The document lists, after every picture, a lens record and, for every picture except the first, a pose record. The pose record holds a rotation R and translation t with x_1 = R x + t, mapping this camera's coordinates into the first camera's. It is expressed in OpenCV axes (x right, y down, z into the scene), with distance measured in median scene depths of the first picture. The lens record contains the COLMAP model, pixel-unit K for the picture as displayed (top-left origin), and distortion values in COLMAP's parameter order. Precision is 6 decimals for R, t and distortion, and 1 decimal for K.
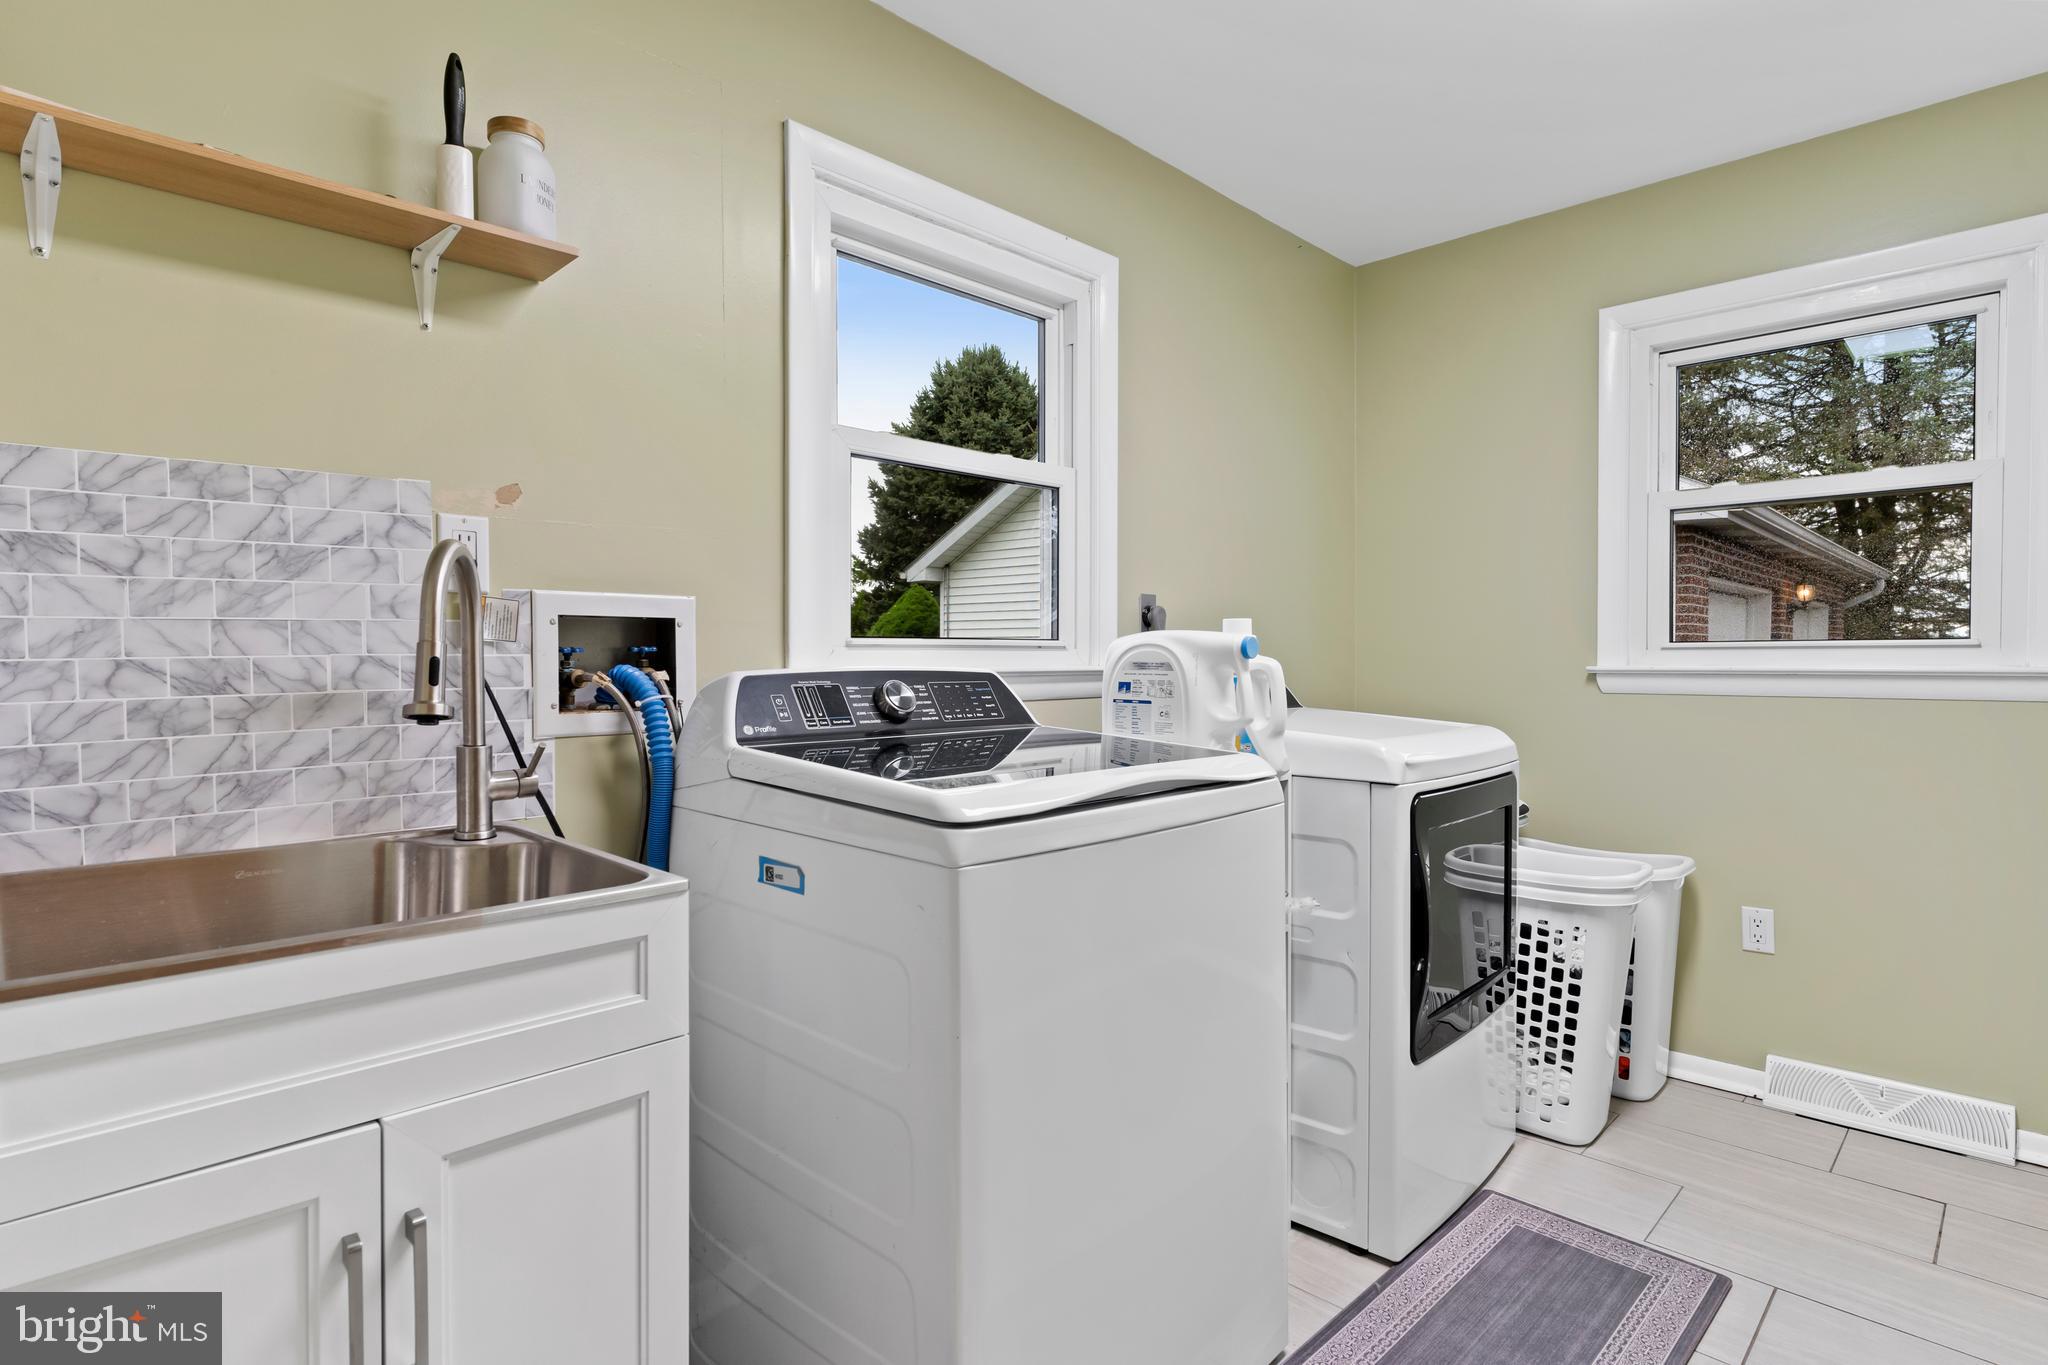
lens RADIAL K [[1051.5, 0, 1012.2], [0, 1051.5, 686.6], [0, 0, 1]] dist [-0.005904, 0.003626]
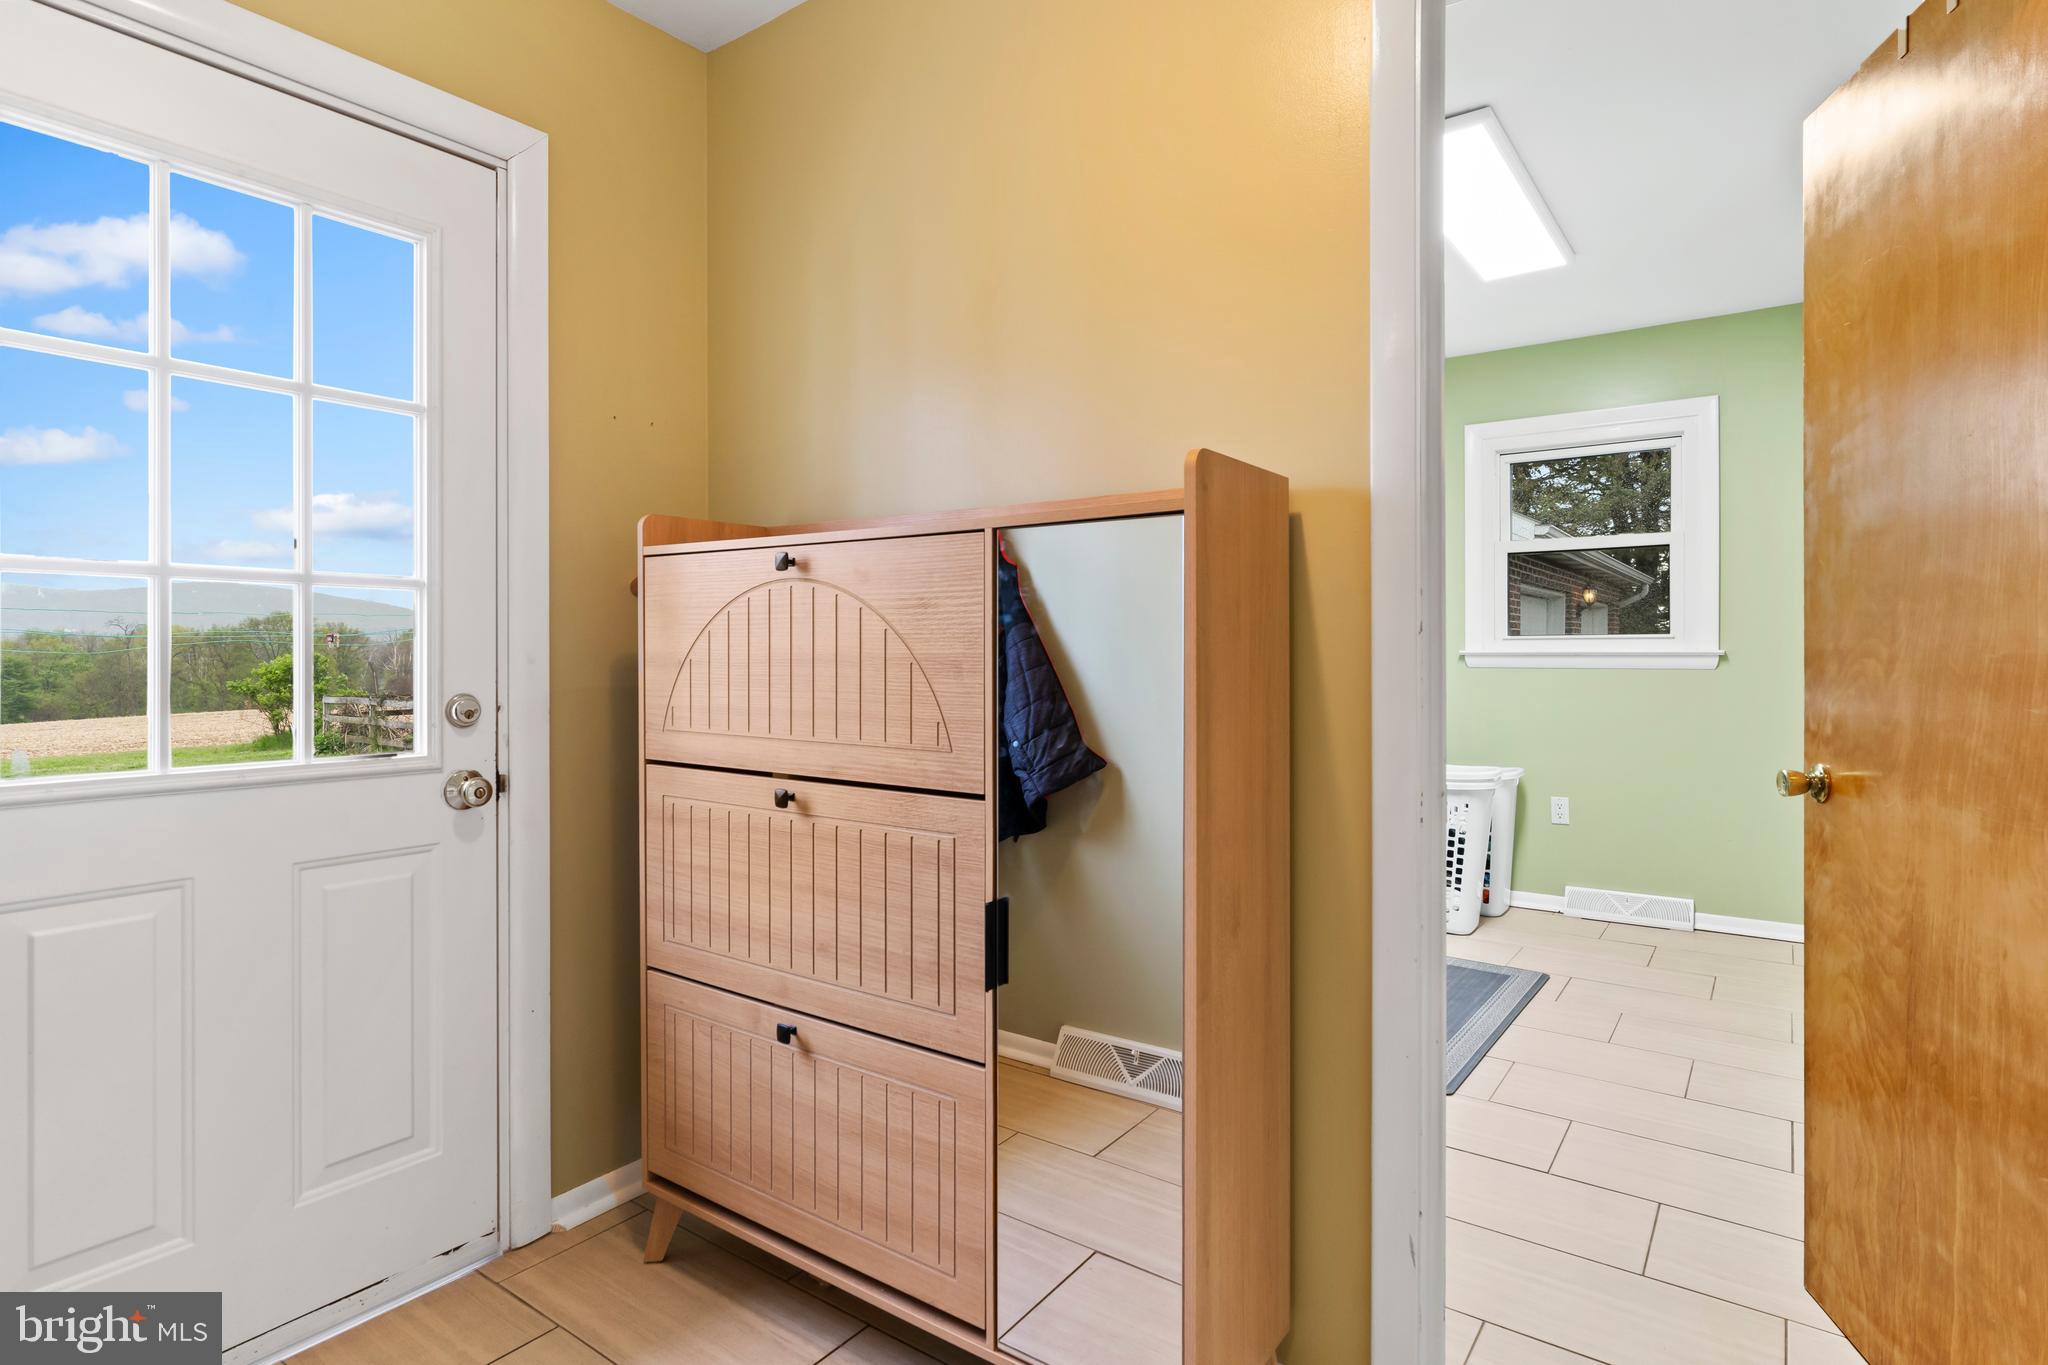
lens RADIAL K [[1051.5, 0, 1035.2], [0, 1051.5, 662.9], [0, 0, 1]] dist [-0.005904, 0.003626]
pose [[0.987470, -0.000442, 0.157805, -0.345976], [0.002595, 0.999906, -0.013438, 0.019675], [-0.157784, 0.013679, 0.987379, -0.477725]]
